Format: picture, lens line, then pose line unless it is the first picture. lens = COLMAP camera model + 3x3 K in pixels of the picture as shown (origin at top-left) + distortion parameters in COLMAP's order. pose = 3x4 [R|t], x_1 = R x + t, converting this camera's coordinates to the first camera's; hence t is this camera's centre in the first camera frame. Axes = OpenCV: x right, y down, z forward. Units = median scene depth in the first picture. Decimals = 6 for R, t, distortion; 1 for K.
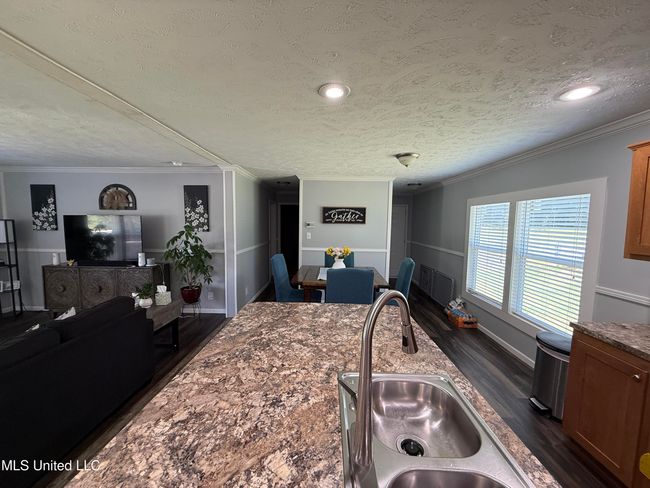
lens RADIAL K [[258.5, 0, 323.8], [0, 258.5, 244.8], [0, 0, 1]] dist [-0.001231, -0.000009]
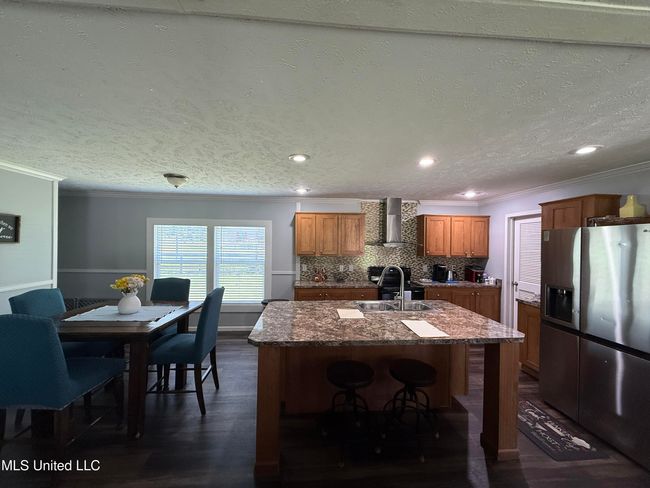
lens RADIAL K [[258.5, 0, 324.3], [0, 258.5, 243.3], [0, 0, 1]] dist [-0.001231, -0.000009]
pose [[-0.096623, -0.020628, 0.995107, -1.377150], [0.072815, 0.996960, 0.027736, -0.124022], [-0.992654, 0.075139, -0.094828, 0.968942]]
